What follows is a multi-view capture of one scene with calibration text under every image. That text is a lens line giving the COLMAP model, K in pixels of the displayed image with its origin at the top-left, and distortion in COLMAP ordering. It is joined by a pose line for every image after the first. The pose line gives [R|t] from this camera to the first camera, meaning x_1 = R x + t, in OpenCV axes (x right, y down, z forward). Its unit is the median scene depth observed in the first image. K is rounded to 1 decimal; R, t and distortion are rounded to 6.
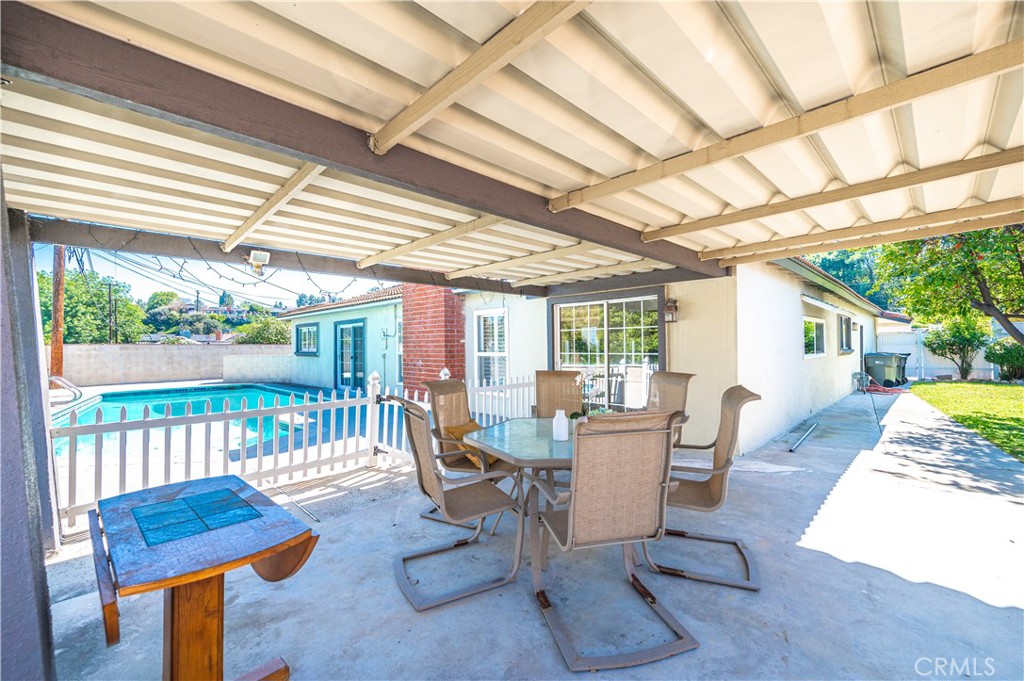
lens RADIAL K [[404.8, 0, 531.7], [0, 404.8, 341.7], [0, 0, 1]] dist [0.010981, -0.002947]
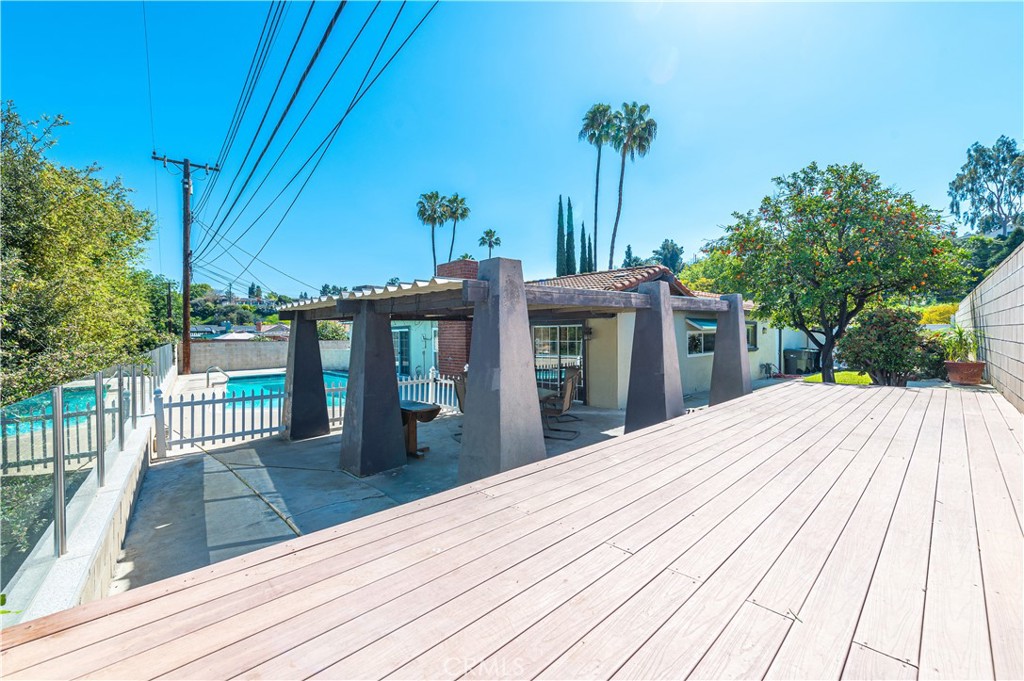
lens RADIAL K [[404.8, 0, 542.2], [0, 404.8, 340.7], [0, 0, 1]] dist [0.010981, -0.002947]
pose [[0.999890, 0.001223, -0.014752, 0.057010], [-0.000786, 0.999562, 0.029569, -0.036225], [0.014782, -0.029555, 0.999454, -0.314300]]
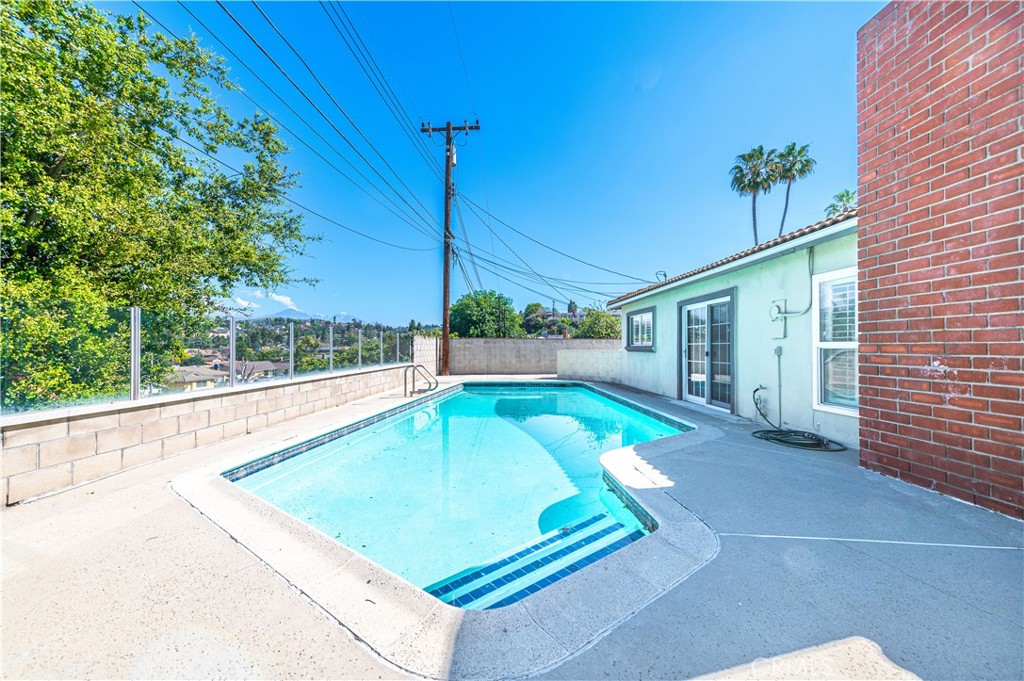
lens RADIAL K [[404.8, 0, 509.3], [0, 404.8, 341.0], [0, 0, 1]] dist [0.010981, -0.002947]
pose [[0.695796, -0.001948, -0.718237, -0.163616], [-0.000375, 0.999995, -0.003075, 0.016979], [0.718240, 0.002409, 0.695792, 0.269895]]
